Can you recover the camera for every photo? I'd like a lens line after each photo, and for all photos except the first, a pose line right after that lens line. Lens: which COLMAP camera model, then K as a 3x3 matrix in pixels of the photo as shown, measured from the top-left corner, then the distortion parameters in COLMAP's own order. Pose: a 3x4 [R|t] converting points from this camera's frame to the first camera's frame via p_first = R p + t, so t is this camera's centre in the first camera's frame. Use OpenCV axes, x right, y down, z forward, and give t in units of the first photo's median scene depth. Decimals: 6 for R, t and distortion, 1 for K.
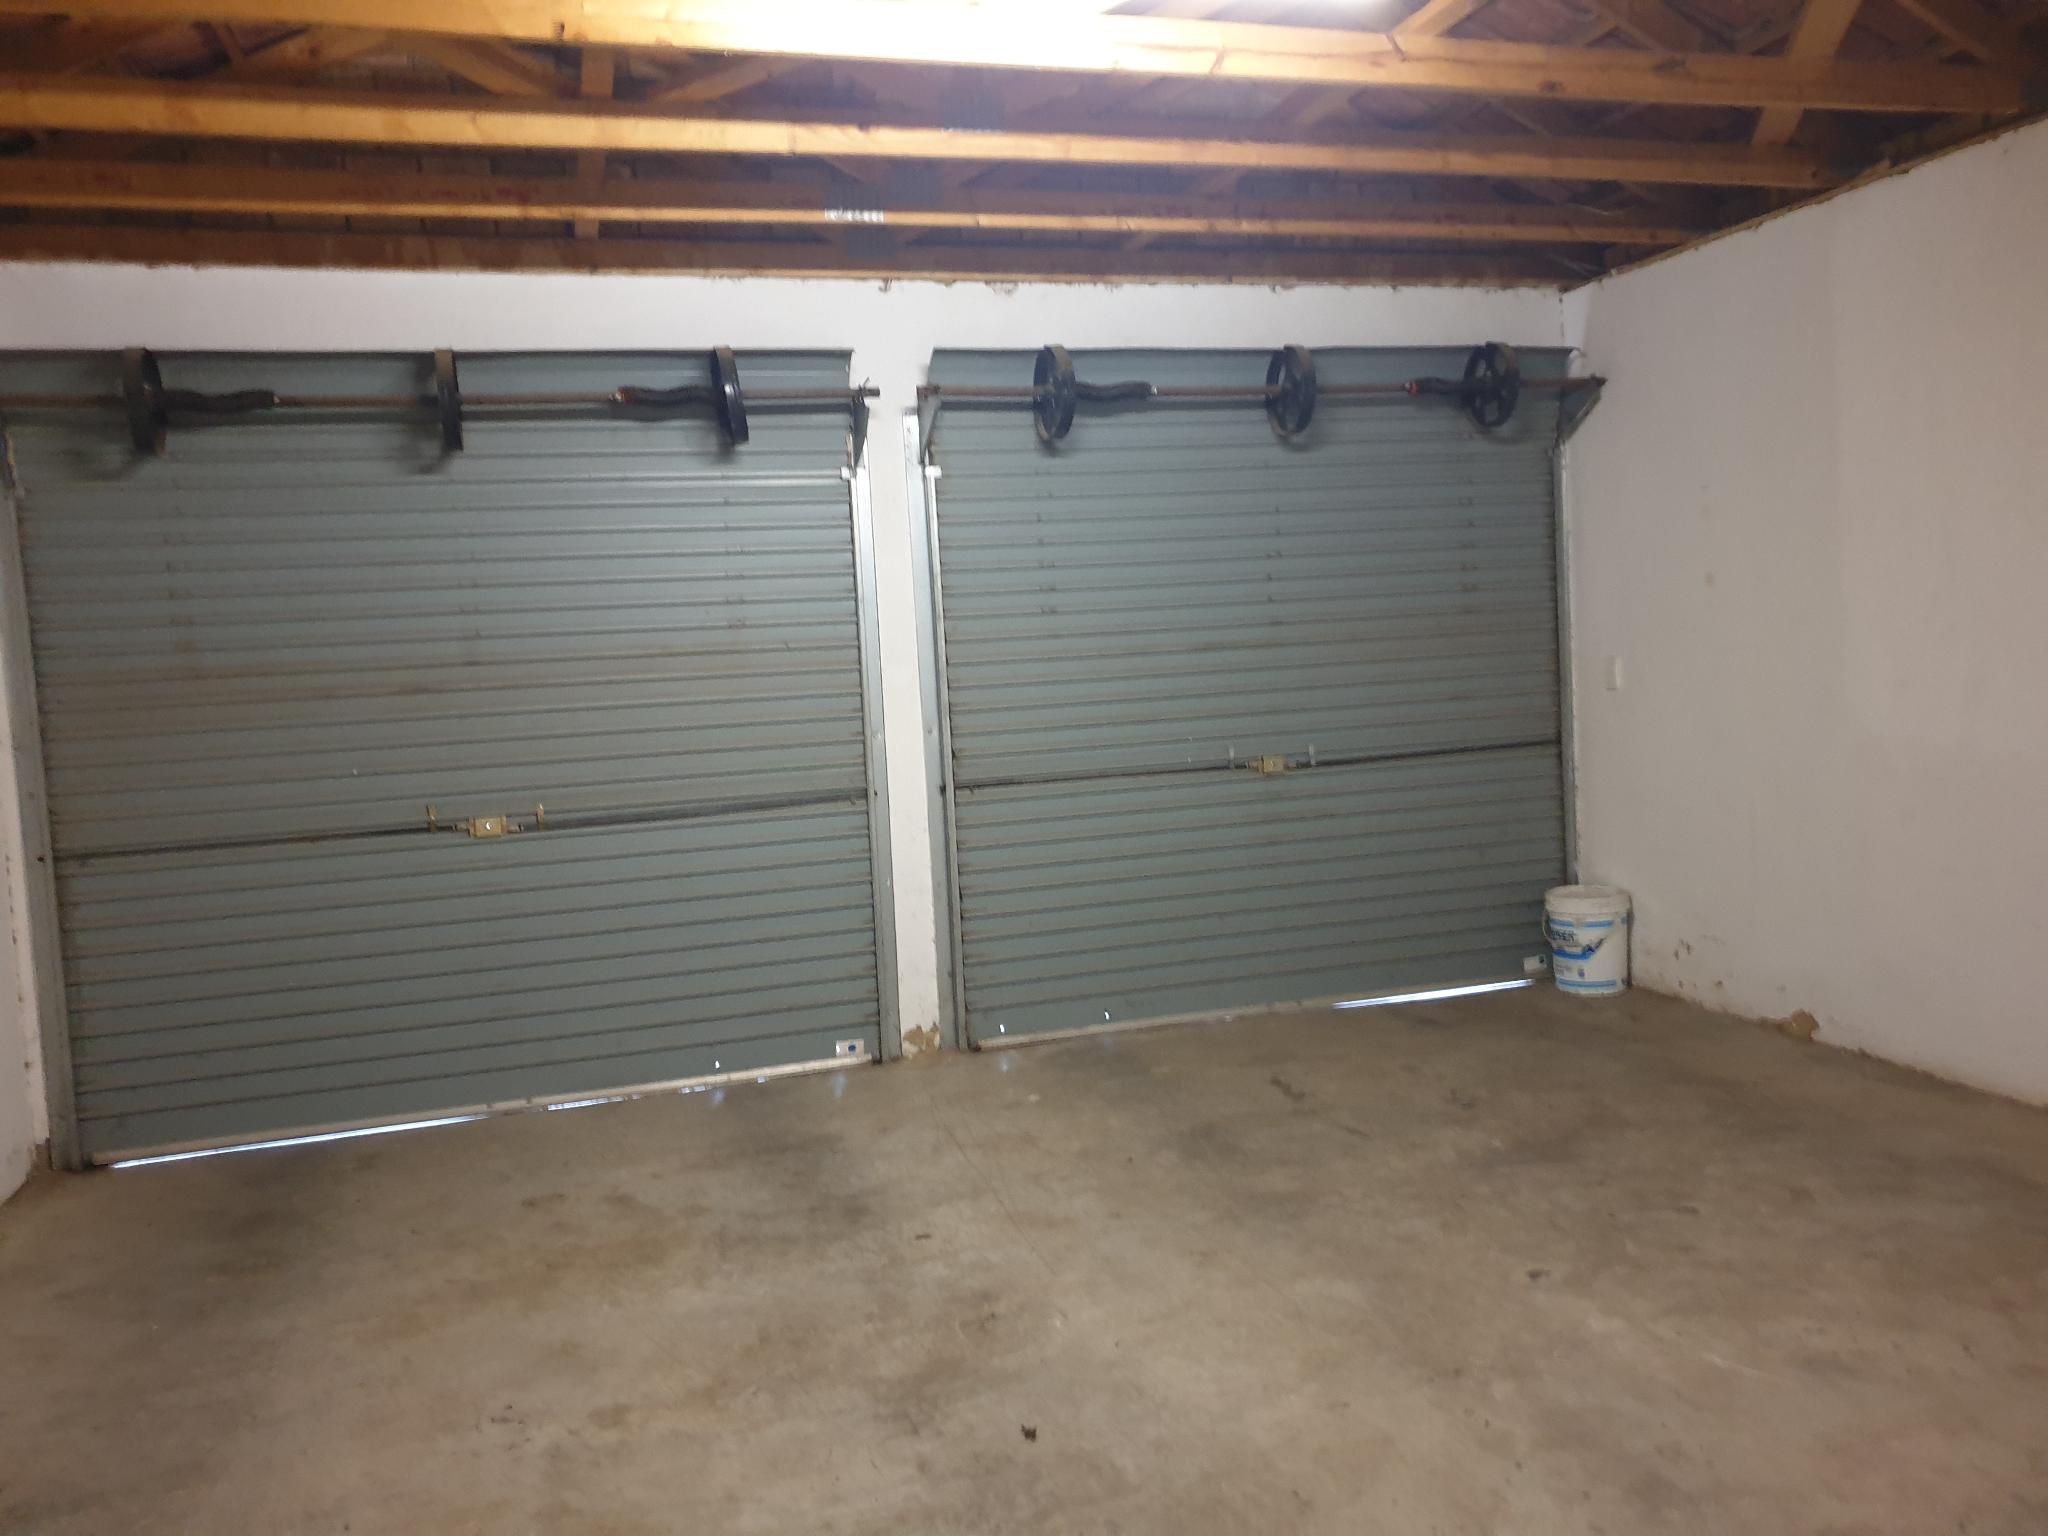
lens RADIAL K [[1607.3, 0, 1024.7], [0, 1607.3, 770.1], [0, 0, 1]] dist [0.040099, -0.009557]
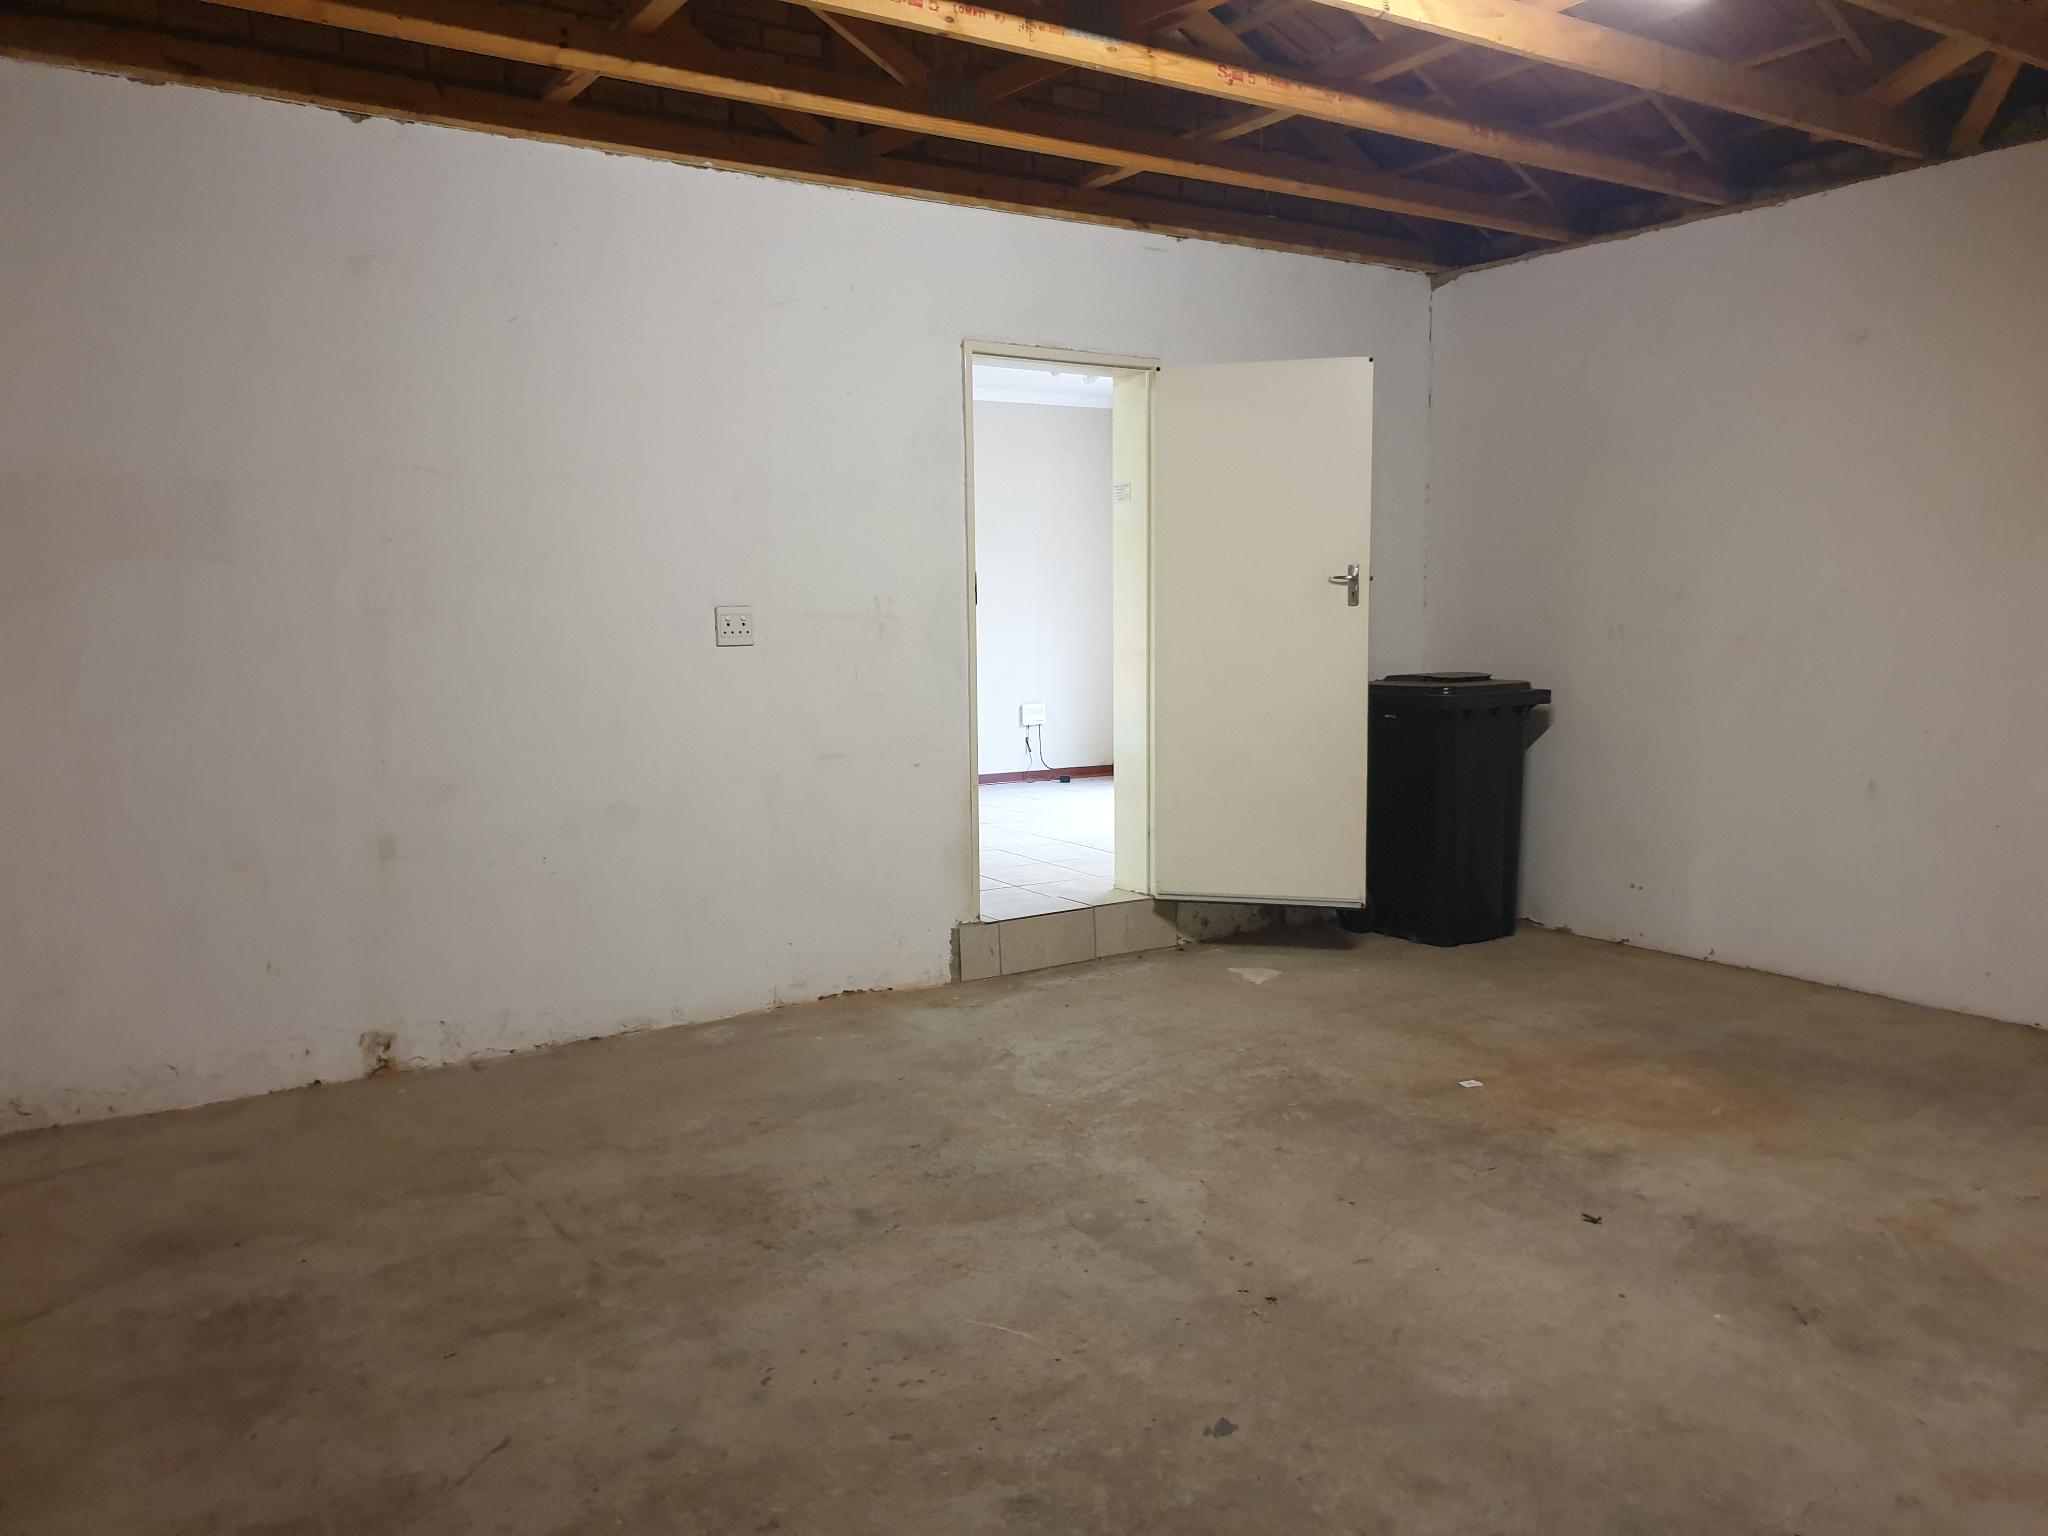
lens RADIAL K [[1607.3, 0, 1024.3], [0, 1607.3, 770.0], [0, 0, 1]] dist [0.040099, -0.009557]
pose [[-0.959924, 0.084199, -0.267314, 0.655891], [0.031508, 0.980179, 0.195592, -0.149272], [0.278484, 0.179331, -0.943550, 1.844331]]
